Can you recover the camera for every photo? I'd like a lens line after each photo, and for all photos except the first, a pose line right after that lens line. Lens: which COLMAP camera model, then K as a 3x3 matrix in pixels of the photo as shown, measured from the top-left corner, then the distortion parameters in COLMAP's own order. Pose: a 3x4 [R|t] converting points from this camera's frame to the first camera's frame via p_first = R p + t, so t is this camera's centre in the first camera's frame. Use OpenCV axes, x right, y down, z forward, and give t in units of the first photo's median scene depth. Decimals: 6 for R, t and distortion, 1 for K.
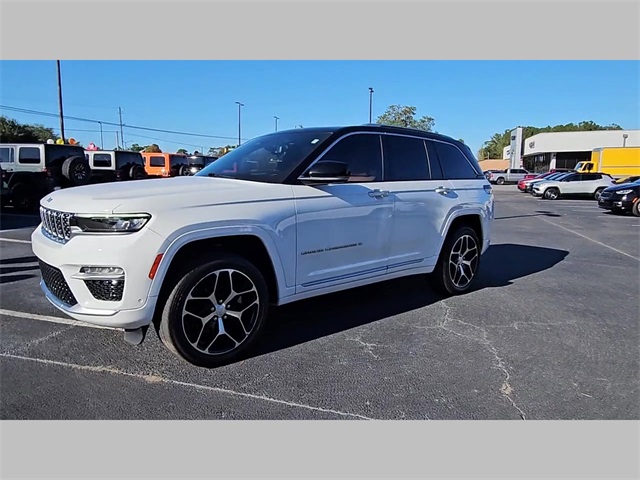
lens RADIAL K [[455.1, 0, 315.1], [0, 455.1, 237.7], [0, 0, 1]] dist [0.008181, 0.001492]
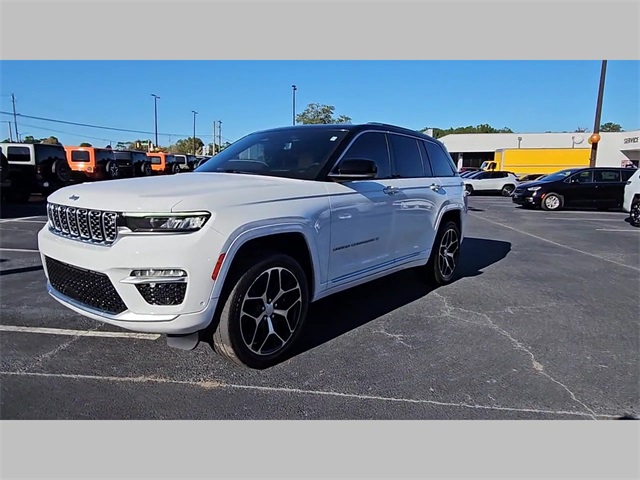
lens RADIAL K [[453.3, 0, 318.0], [0, 453.3, 238.5], [0, 0, 1]] dist [0.009217, 0.000801]
pose [[0.980547, -0.022931, 0.194941, -0.247741], [0.021316, 0.999719, 0.010379, -0.001364], [-0.195124, -0.006021, 0.980760, 0.019081]]
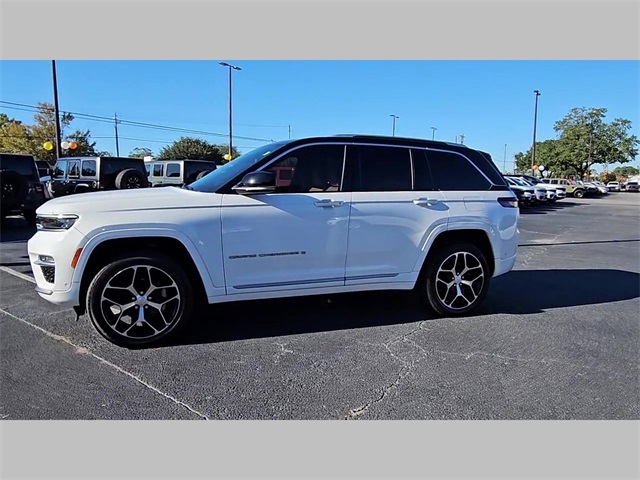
lens RADIAL K [[455.1, 0, 315.1], [0, 455.1, 237.7], [0, 0, 1]] dist [0.008181, 0.001492]
pose [[0.927250, 0.043456, -0.371913, 0.532851], [-0.053163, 0.998460, -0.015882, -0.005250], [0.370650, 0.034499, 0.928132, 0.066940]]
